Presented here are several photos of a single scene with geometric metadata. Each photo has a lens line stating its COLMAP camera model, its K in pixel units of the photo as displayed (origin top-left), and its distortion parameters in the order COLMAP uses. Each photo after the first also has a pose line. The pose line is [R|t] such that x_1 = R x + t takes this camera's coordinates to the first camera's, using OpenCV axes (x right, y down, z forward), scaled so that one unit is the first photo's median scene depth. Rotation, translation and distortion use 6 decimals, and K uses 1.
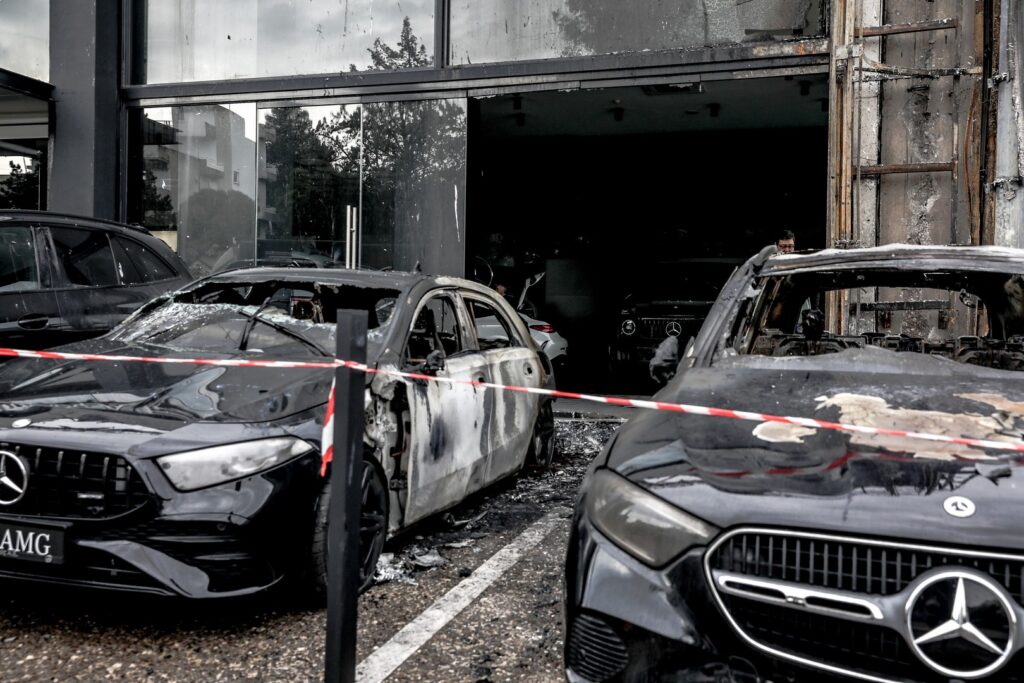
lens RADIAL K [[1101.8, 0, 512.0], [0, 1101.8, 344.4], [0, 0, 1]] dist [-0.002782, 0.000000]
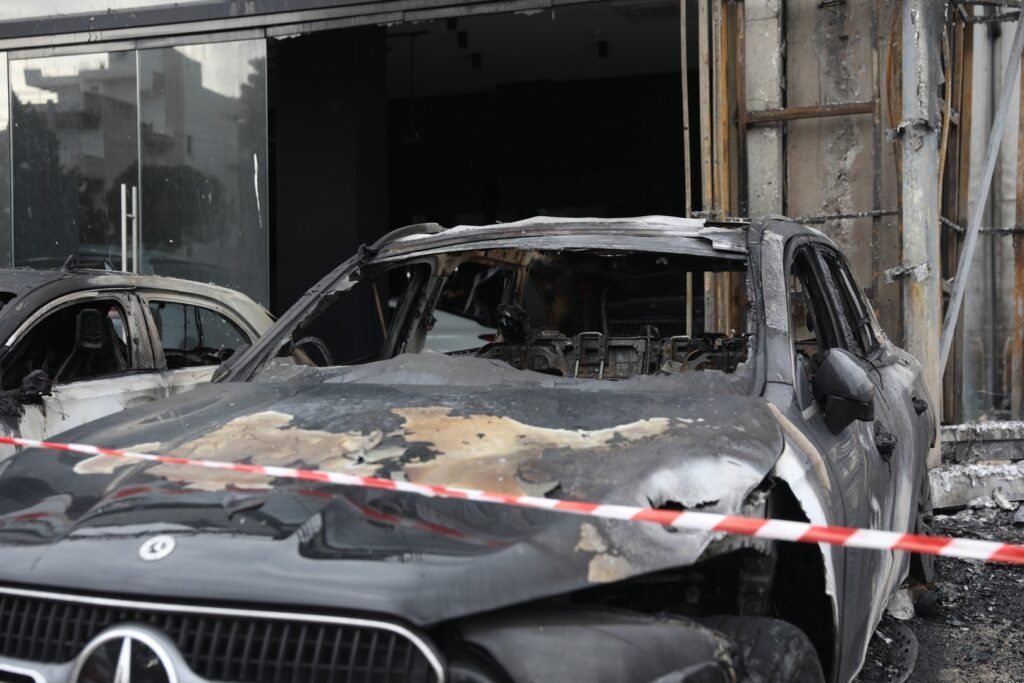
lens RADIAL K [[1486.0, 0, 512.0], [0, 1486.0, 336.5], [0, 0, 1]] dist [0.071916, 0.000000]
pose [[0.997916, -0.025063, -0.059454, 0.207343], [0.024056, 0.999556, -0.017605, 0.005294], [0.059869, 0.016138, 0.998076, -0.020058]]
